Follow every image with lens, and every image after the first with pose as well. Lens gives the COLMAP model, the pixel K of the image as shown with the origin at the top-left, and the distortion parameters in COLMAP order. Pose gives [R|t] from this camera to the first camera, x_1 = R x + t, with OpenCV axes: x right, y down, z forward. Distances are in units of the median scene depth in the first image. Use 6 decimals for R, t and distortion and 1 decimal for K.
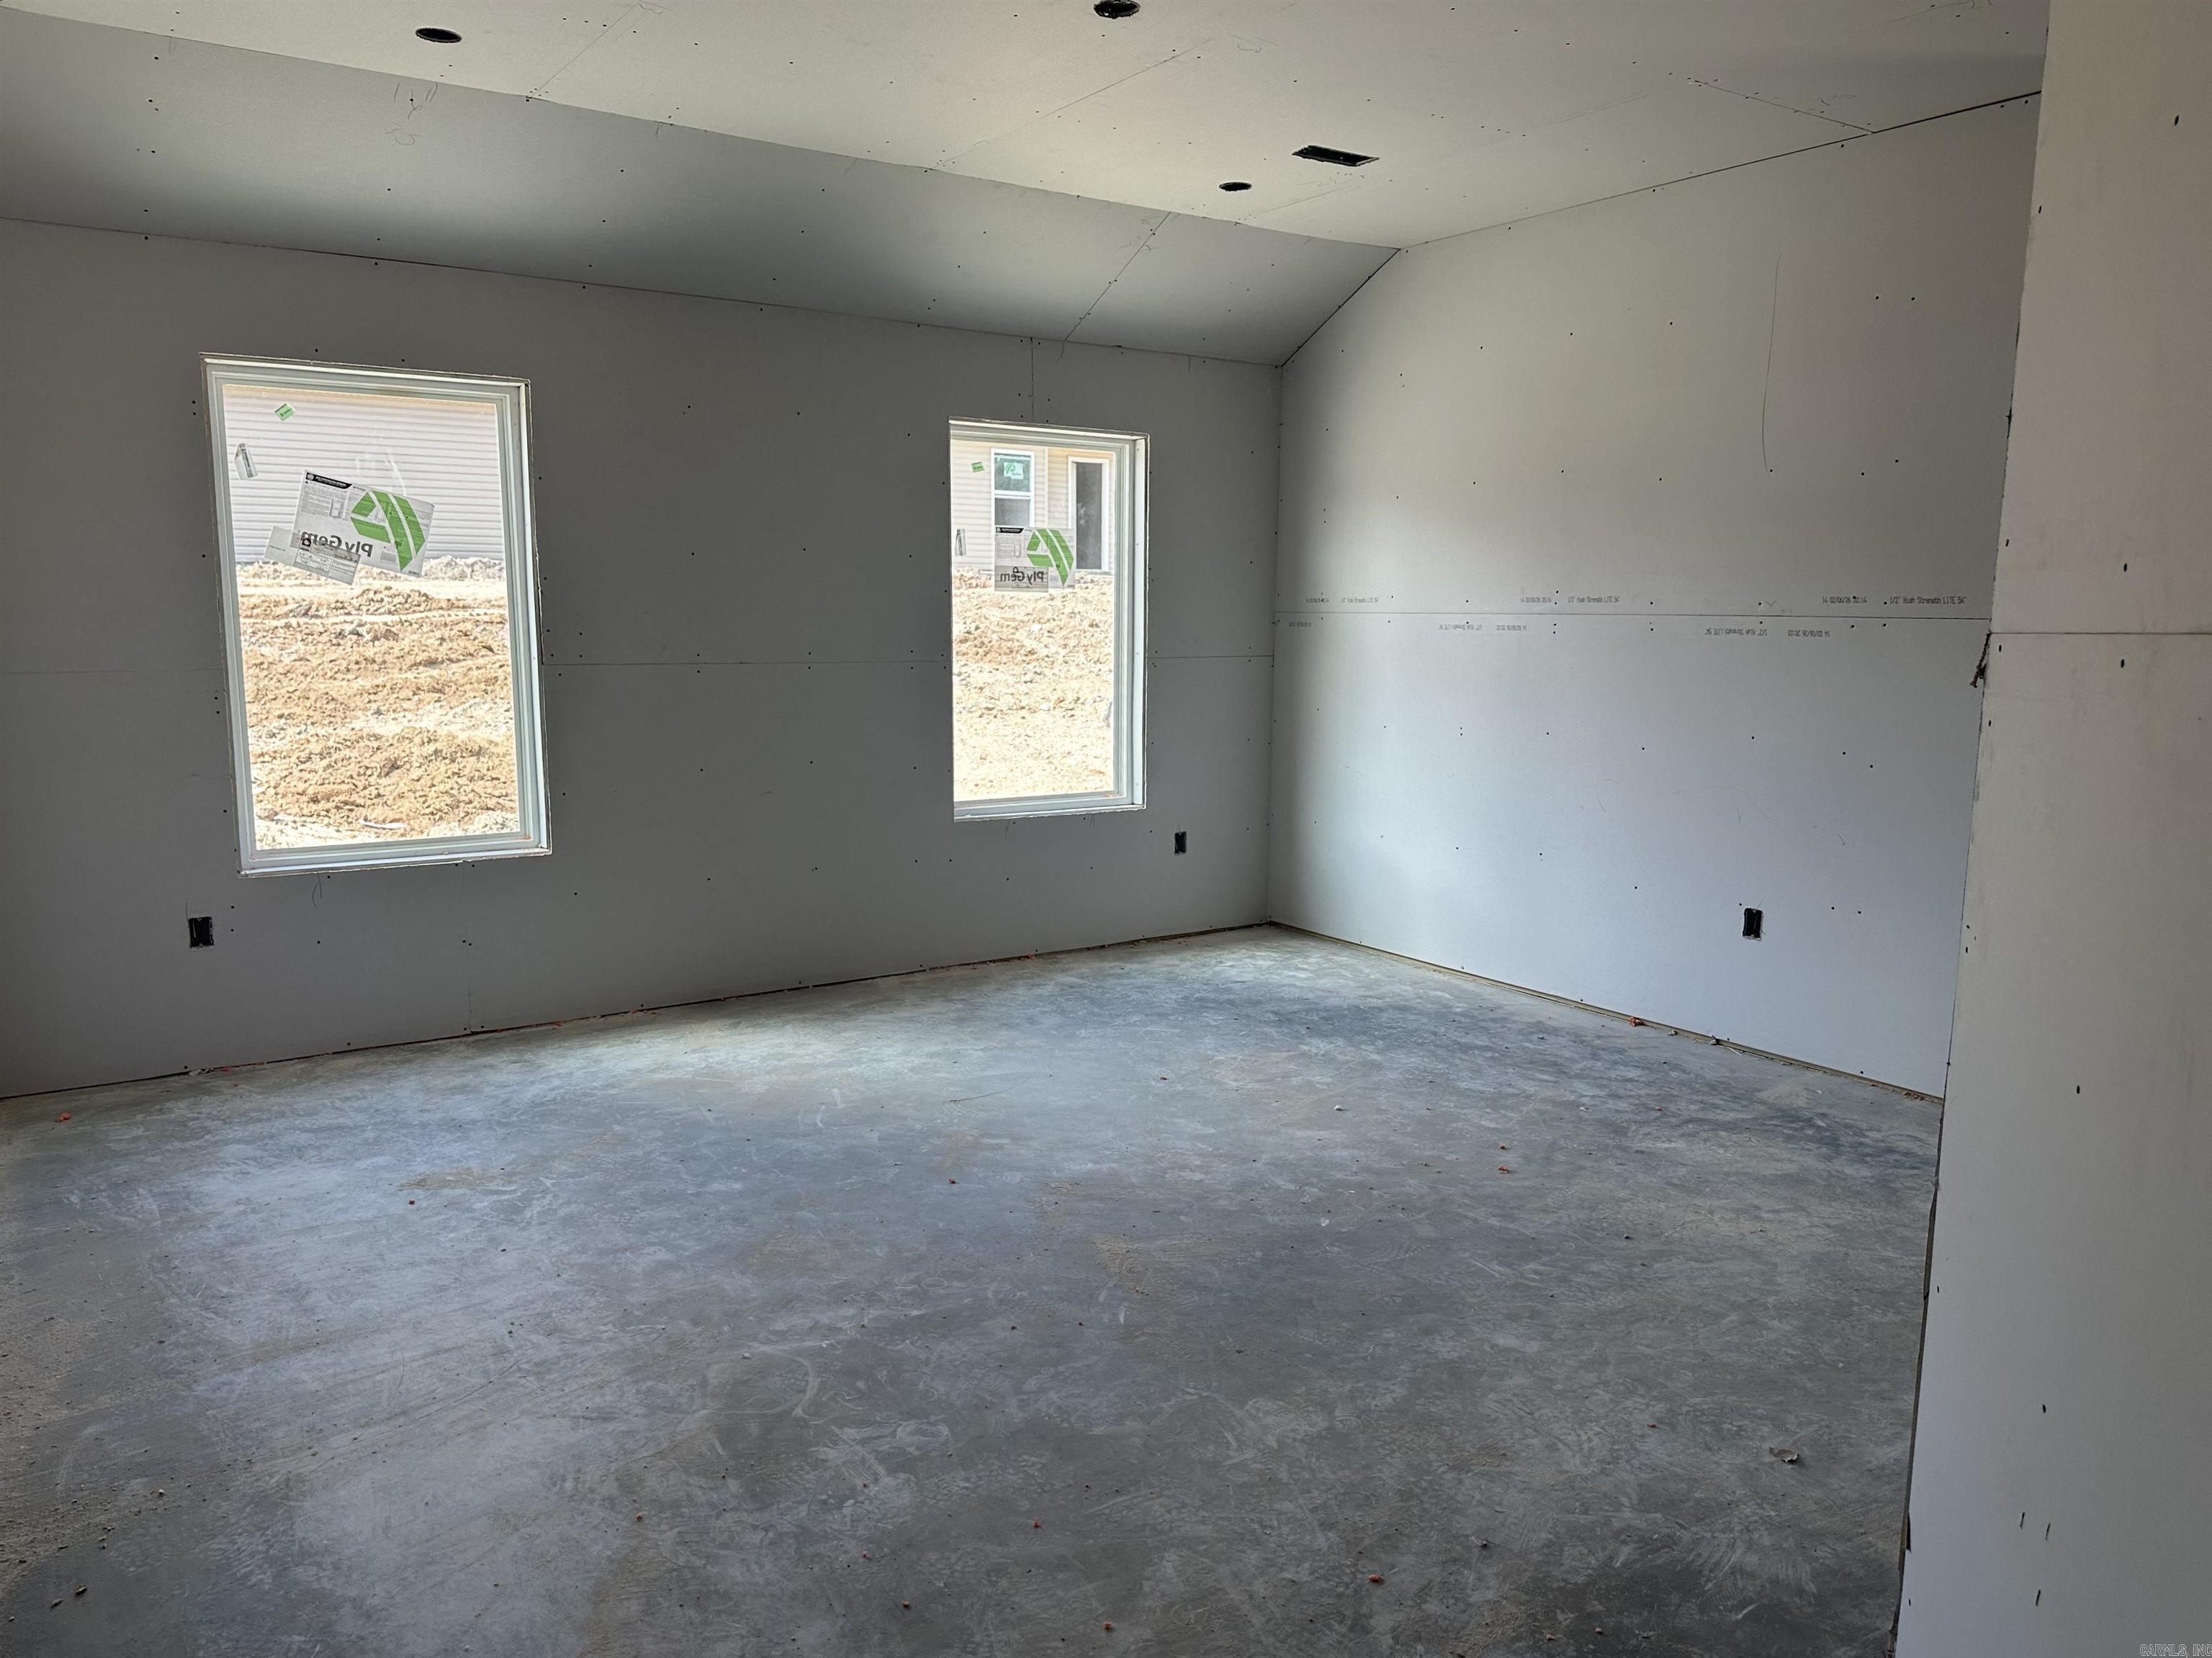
lens RADIAL K [[1546.4, 0, 1106.0], [0, 1546.4, 829.0], [0, 0, 1]] dist [-0.000032, -0.002096]
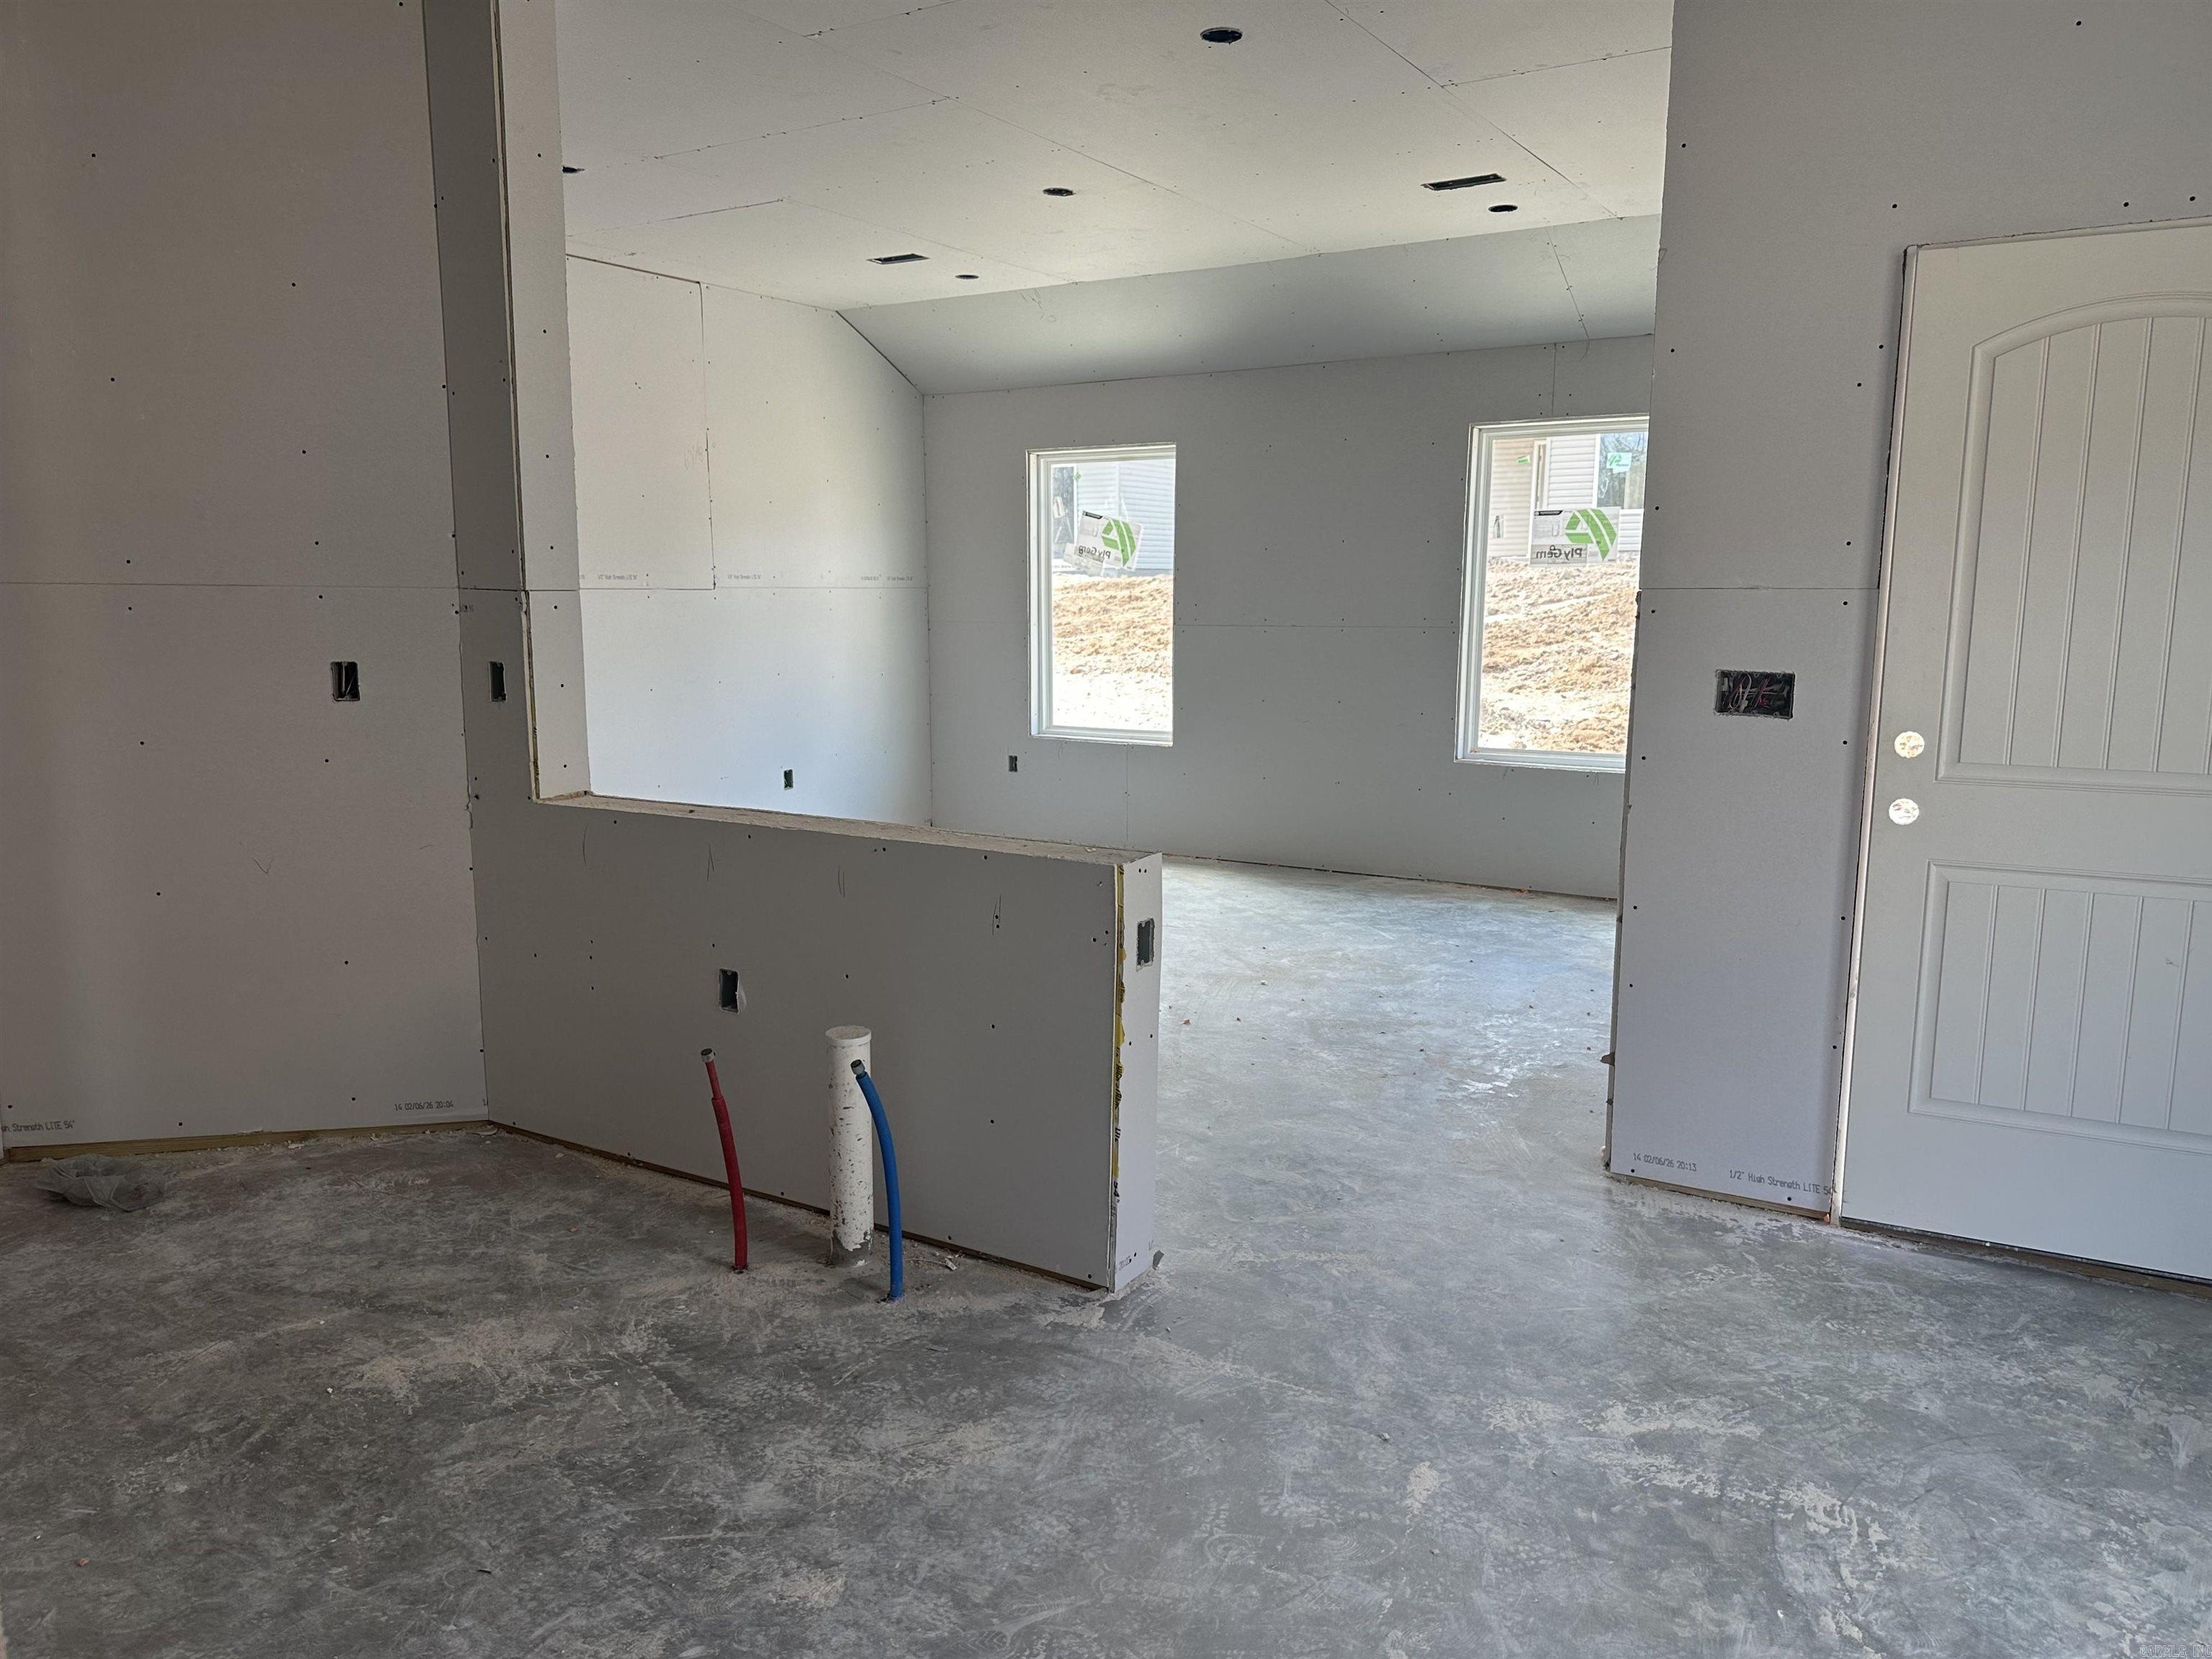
lens RADIAL K [[1546.6, 0, 1106.0], [0, 1546.6, 829.5], [0, 0, 1]] dist [-0.000032, -0.002096]
pose [[0.383329, 0.127590, -0.914757, 1.092707], [-0.122542, 0.988682, 0.086550, -0.028140], [0.915446, 0.078919, 0.394626, 0.343584]]
